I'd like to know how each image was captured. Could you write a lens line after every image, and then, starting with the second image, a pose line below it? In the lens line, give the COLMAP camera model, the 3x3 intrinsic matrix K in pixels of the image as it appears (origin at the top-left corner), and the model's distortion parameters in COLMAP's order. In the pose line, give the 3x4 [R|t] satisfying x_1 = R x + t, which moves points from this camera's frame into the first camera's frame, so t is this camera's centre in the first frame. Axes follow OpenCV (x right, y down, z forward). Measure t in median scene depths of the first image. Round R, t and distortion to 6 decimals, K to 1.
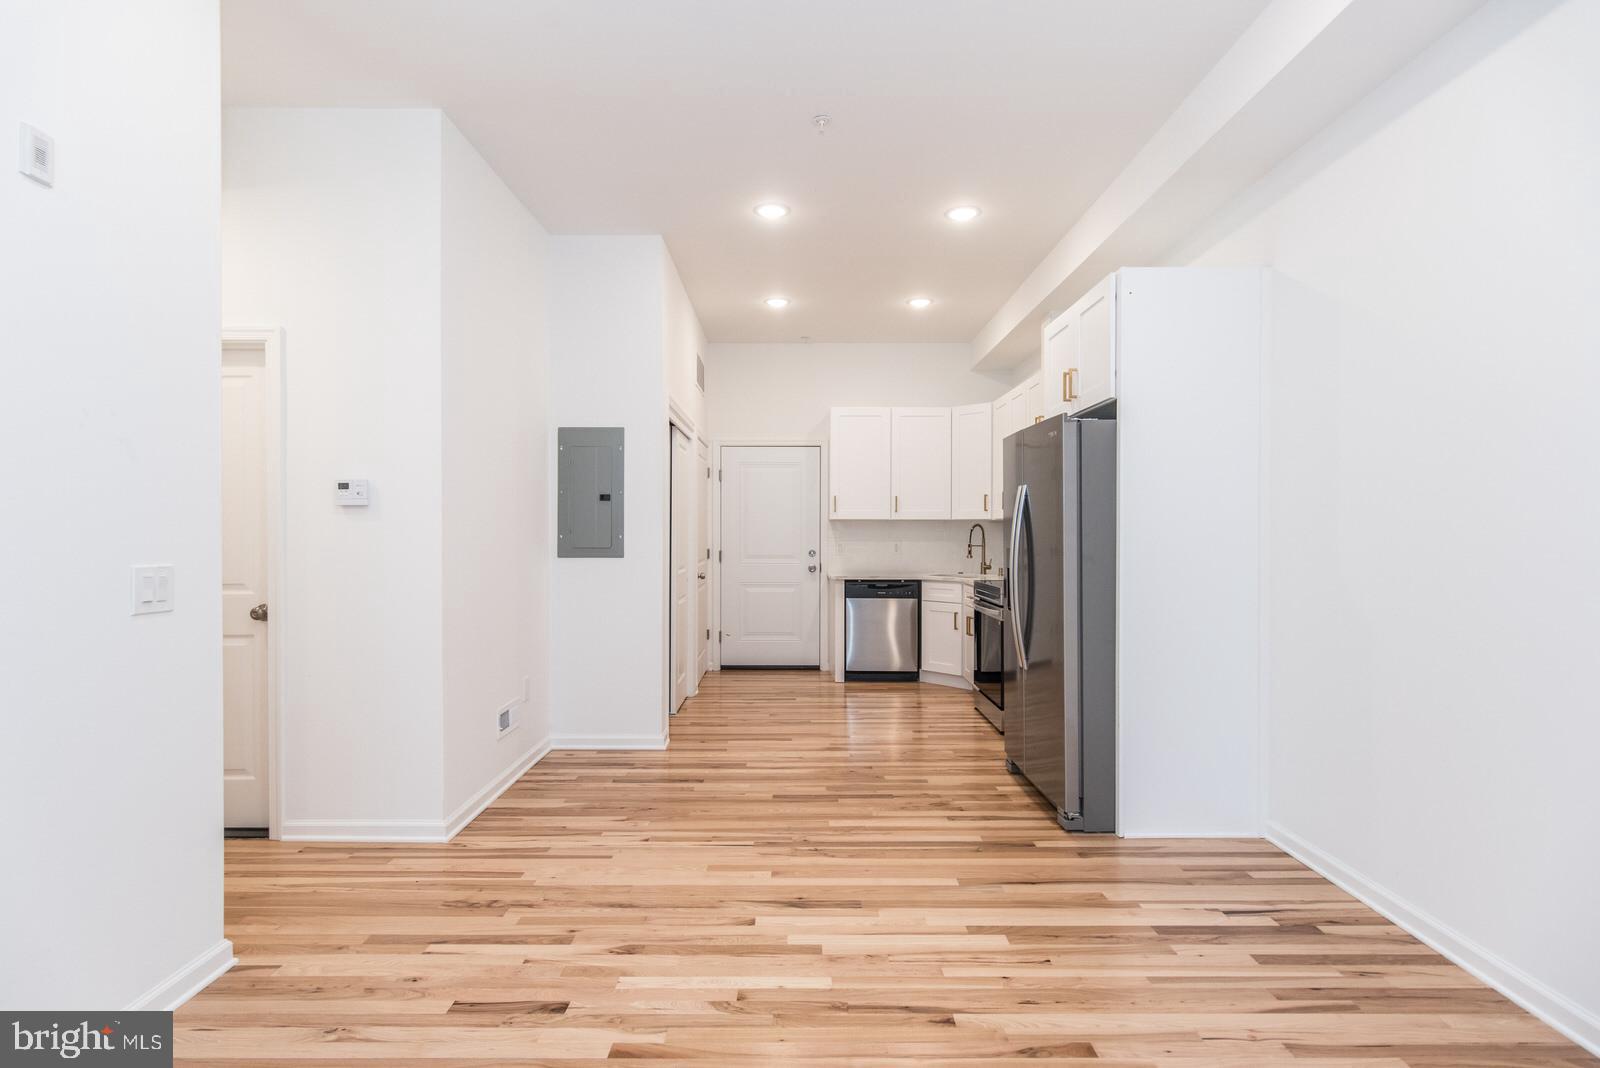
lens RADIAL K [[737.6, 0, 800.7], [0, 737.6, 534.0], [0, 0, 1]] dist [0.002523, 0.000384]
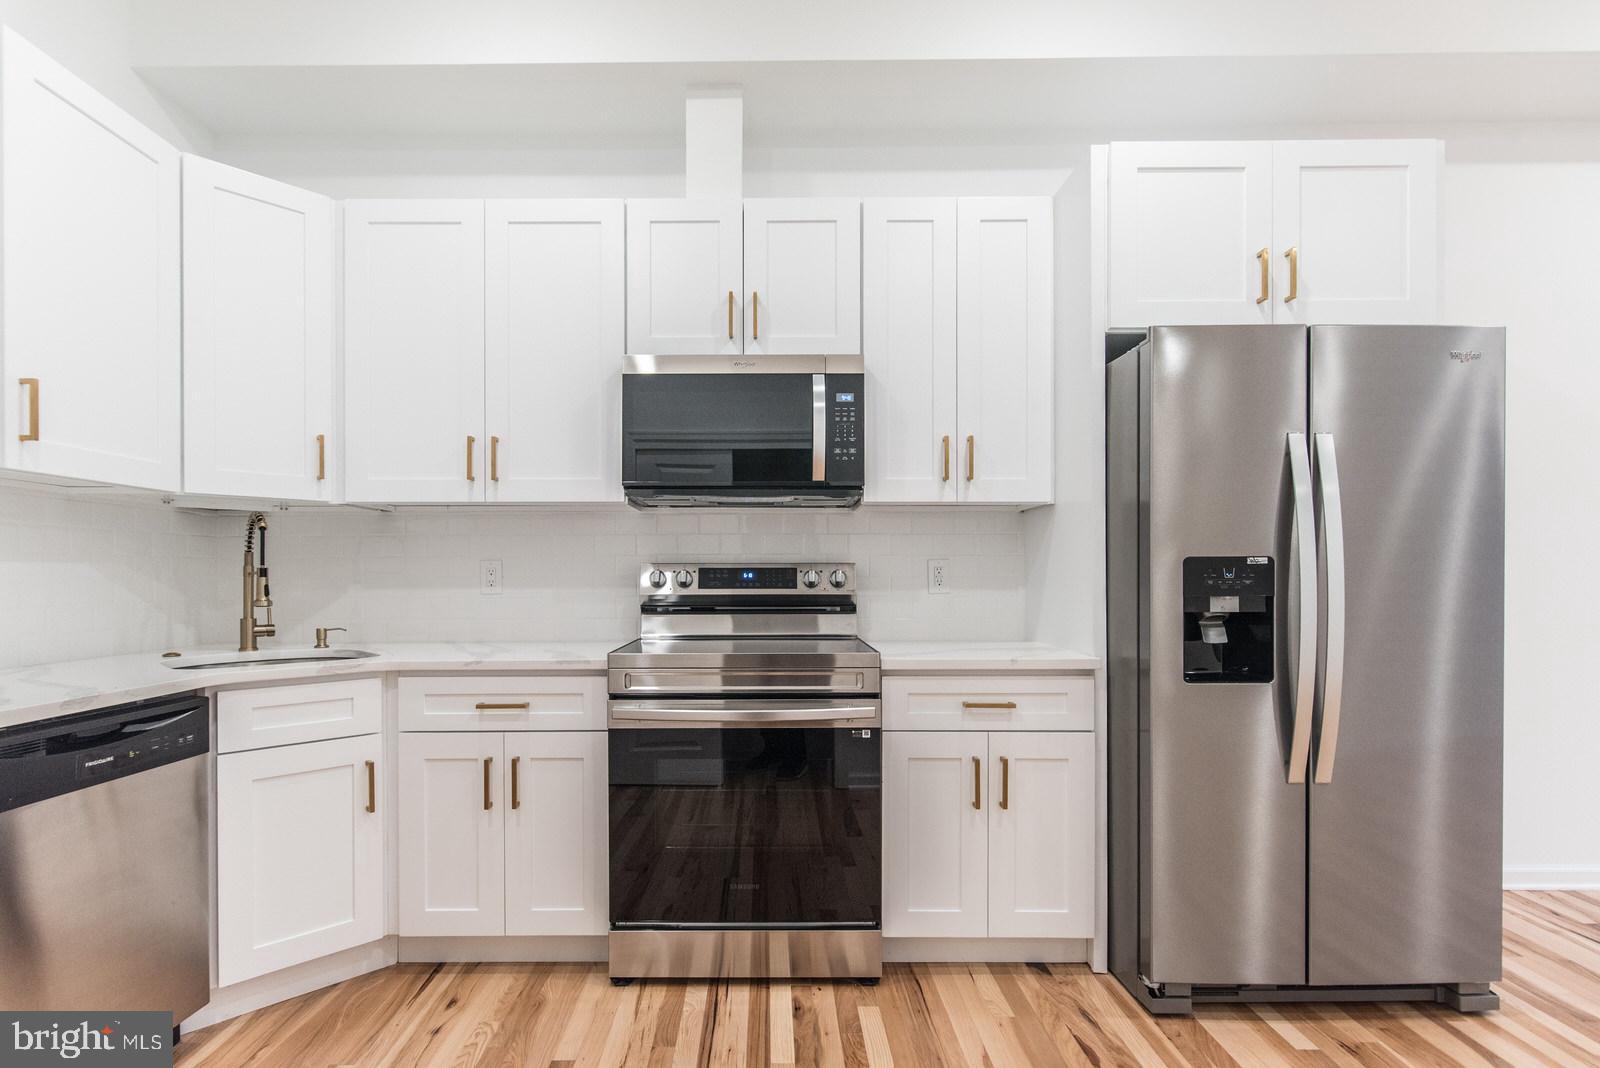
lens RADIAL K [[814.2, 0, 801.3], [0, 814.2, 547.9], [0, 0, 1]] dist [0.006970, -0.004166]
pose [[0.014456, 0.001835, 0.999894, -0.170038], [-0.001039, 0.999998, -0.001820, 0.006211], [-0.999895, -0.001013, 0.014458, 0.792019]]
